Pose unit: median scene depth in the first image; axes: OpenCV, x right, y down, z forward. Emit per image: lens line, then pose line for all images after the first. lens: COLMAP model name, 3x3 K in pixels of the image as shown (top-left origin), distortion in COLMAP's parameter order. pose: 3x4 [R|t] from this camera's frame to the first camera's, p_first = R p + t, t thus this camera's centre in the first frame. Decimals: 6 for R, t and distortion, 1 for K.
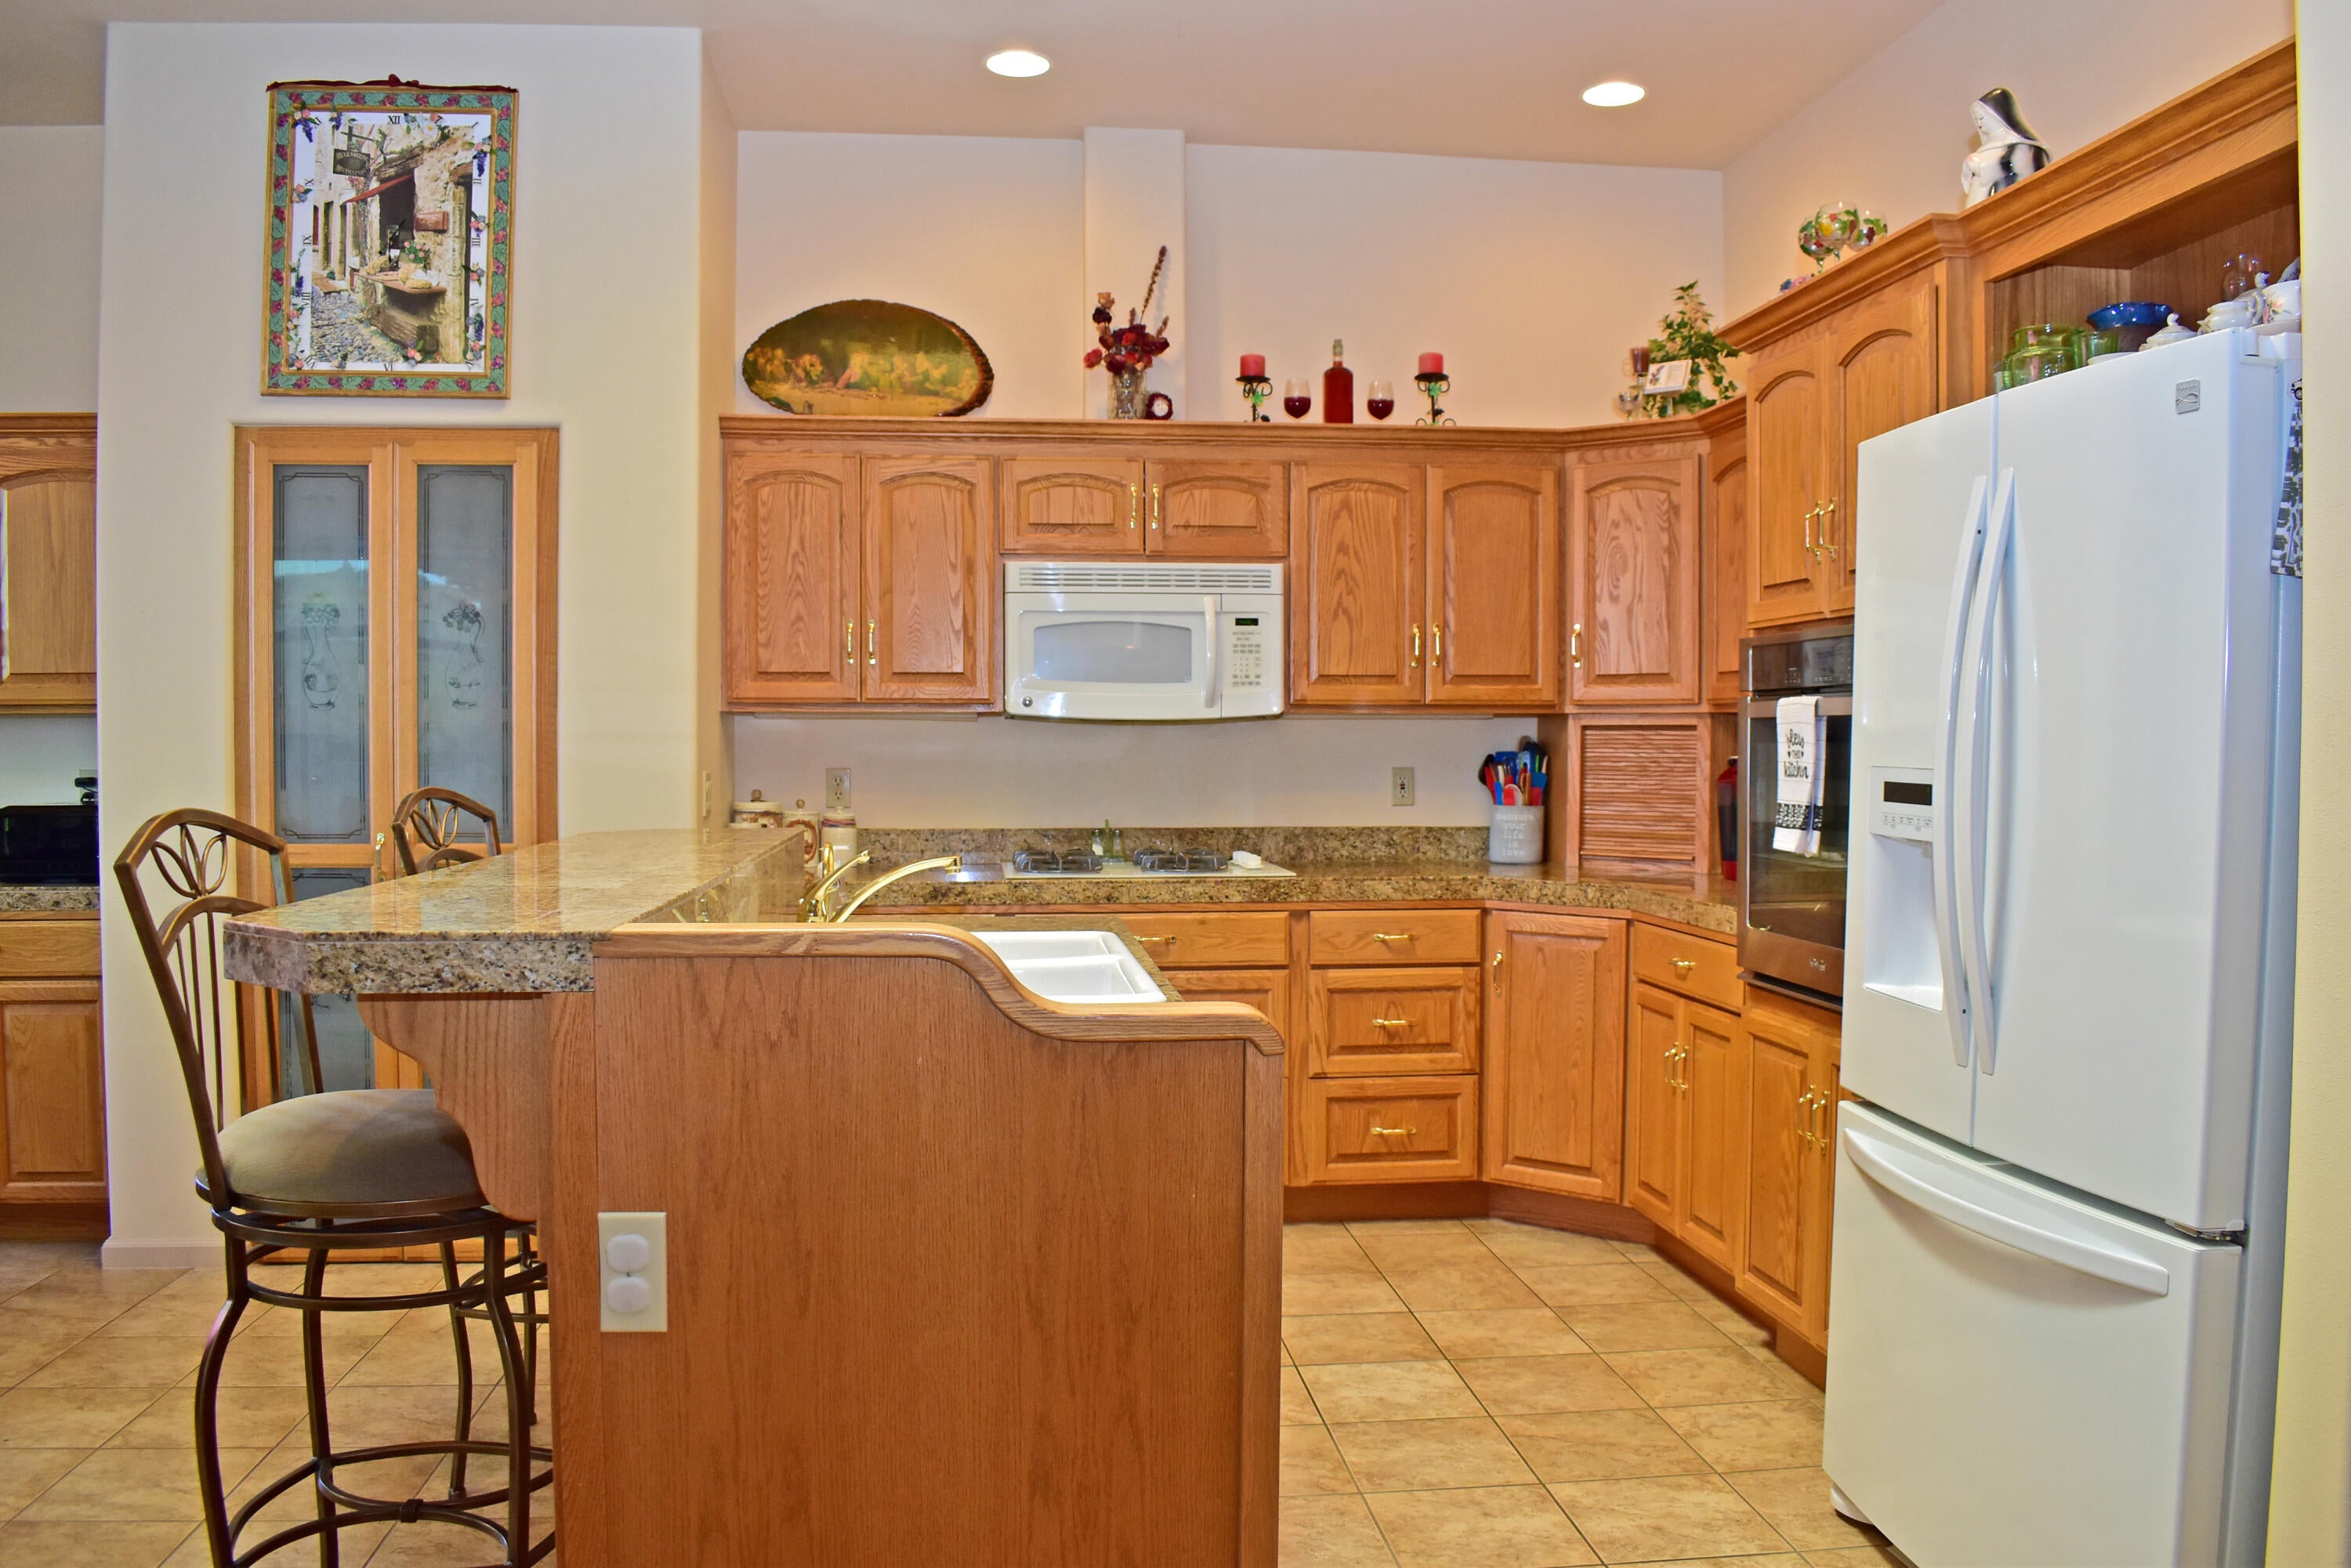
lens RADIAL K [[1826.4, 0, 1174.9], [0, 1826.4, 798.8], [0, 0, 1]] dist [-0.094946, 0.010338]
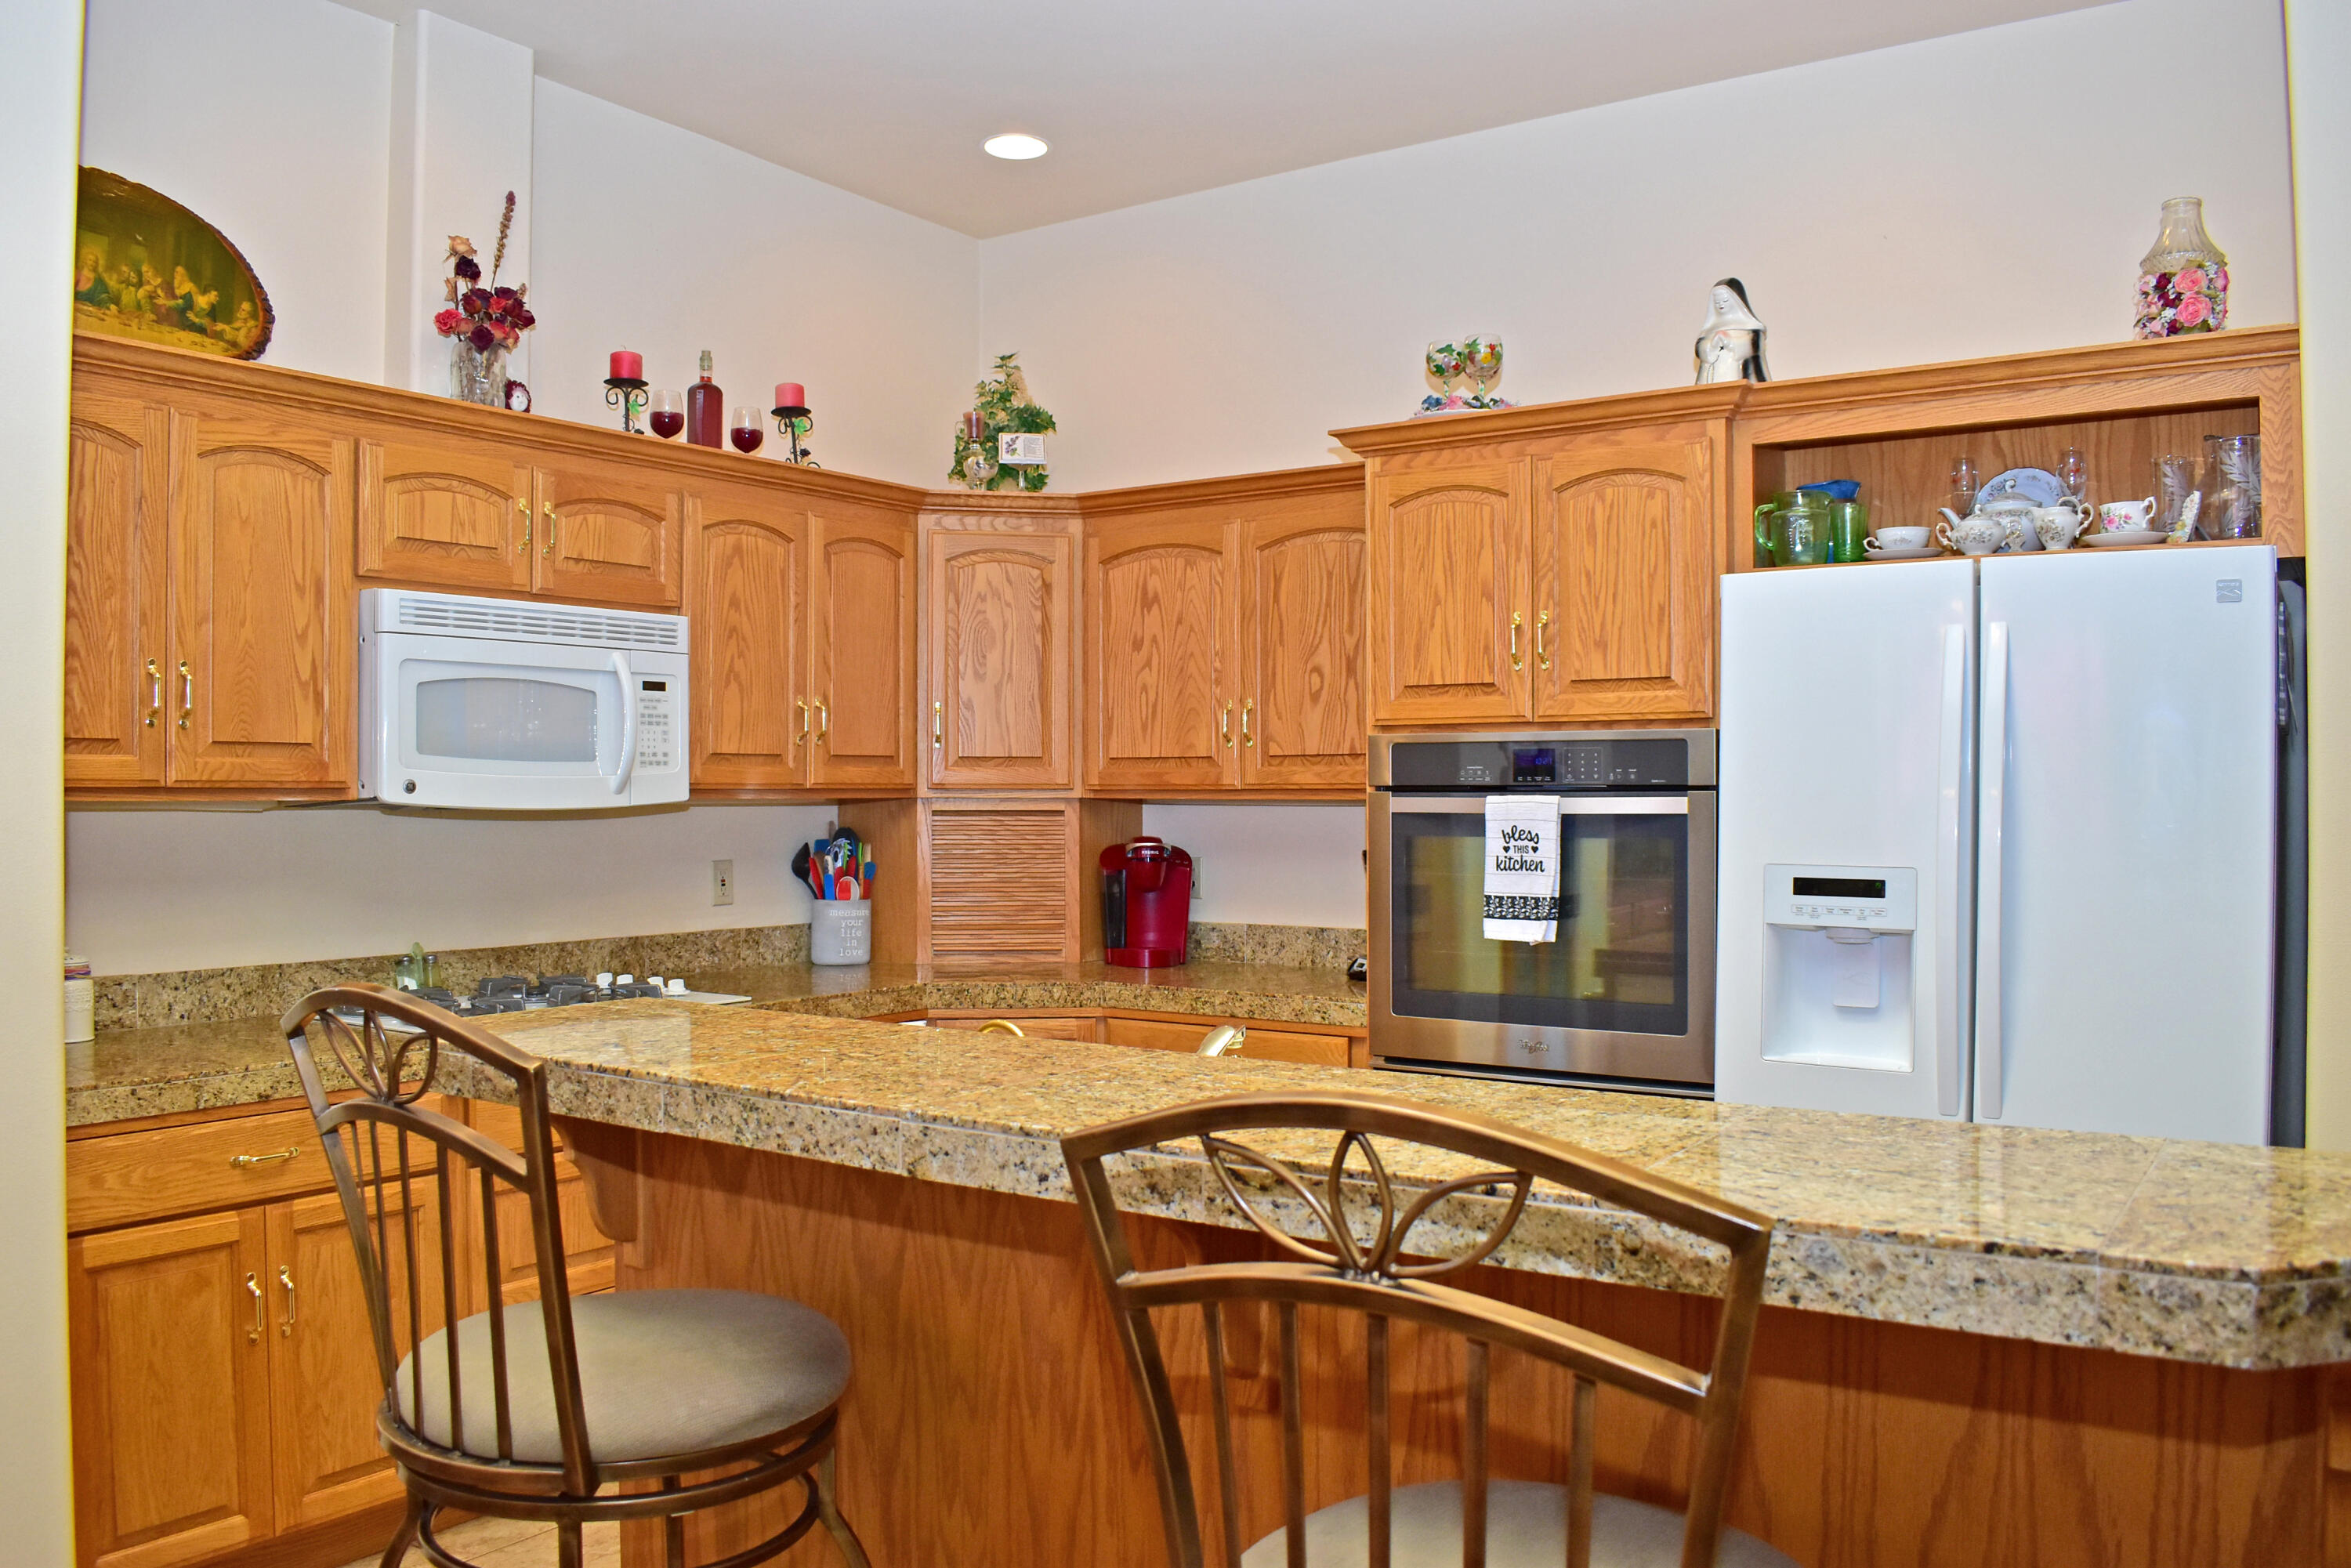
lens RADIAL K [[1826.4, 0, 1174.9], [0, 1826.4, 798.8], [0, 0, 1]] dist [-0.094946, 0.010338]
pose [[0.653362, -0.003106, 0.757039, -0.406478], [0.025311, 0.999522, -0.017744, -0.027386], [-0.756622, 0.030754, 0.653129, 0.306620]]
